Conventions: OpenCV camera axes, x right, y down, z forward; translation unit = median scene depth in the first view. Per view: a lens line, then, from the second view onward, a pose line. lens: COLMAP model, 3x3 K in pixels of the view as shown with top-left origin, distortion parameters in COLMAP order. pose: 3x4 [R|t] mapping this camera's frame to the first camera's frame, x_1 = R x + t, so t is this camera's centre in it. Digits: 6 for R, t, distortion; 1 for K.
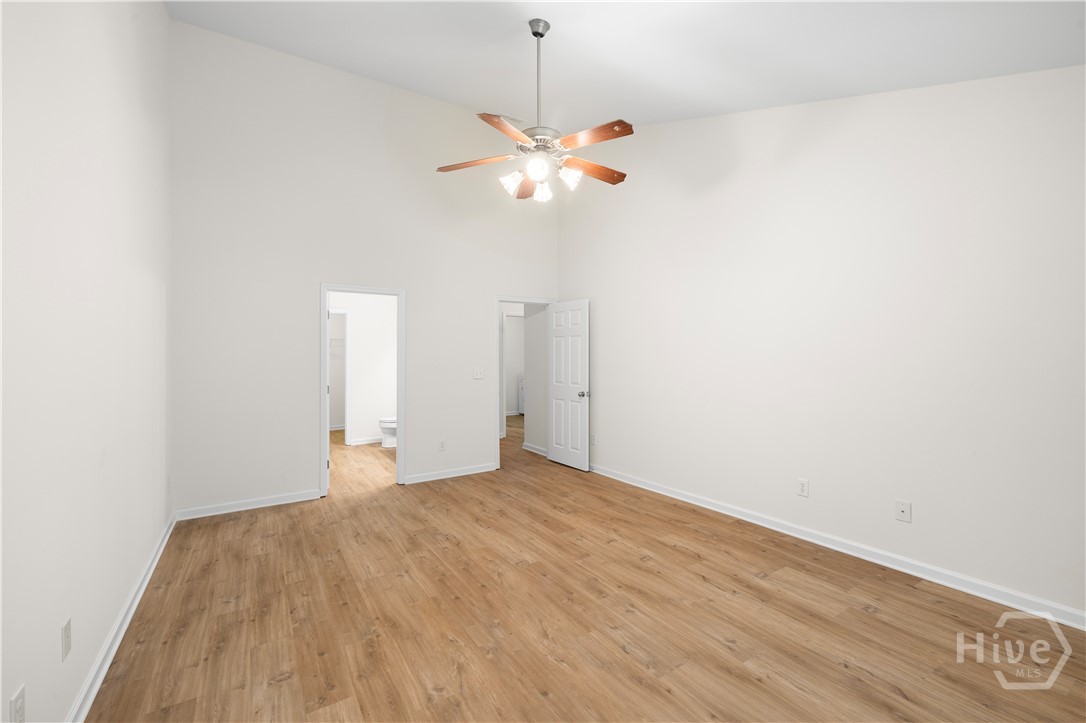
lens RADIAL K [[455.0, 0, 543.0], [0, 455.0, 357.0], [0, 0, 1]] dist [0.000784, -0.000158]
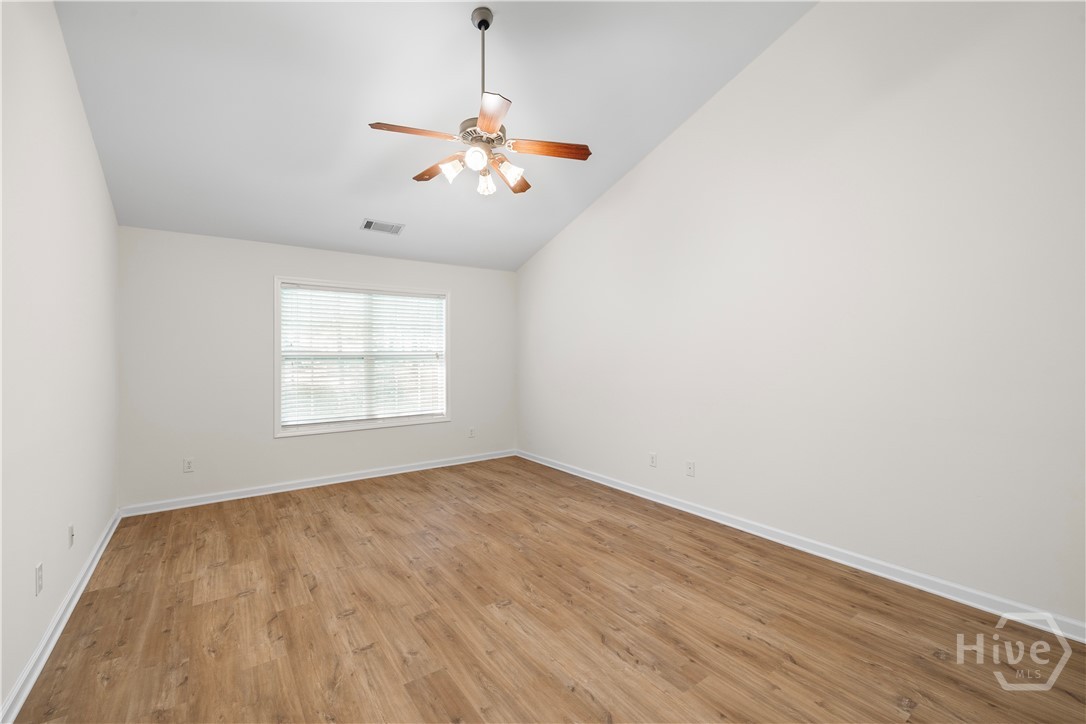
lens RADIAL K [[455.0, 0, 543.2], [0, 455.0, 359.4], [0, 0, 1]] dist [0.000784, -0.000158]
pose [[-0.997998, 0.015224, -0.061383, -0.078605], [0.014325, 0.999784, 0.015068, -0.005045], [0.061599, 0.014159, -0.998001, 1.964454]]
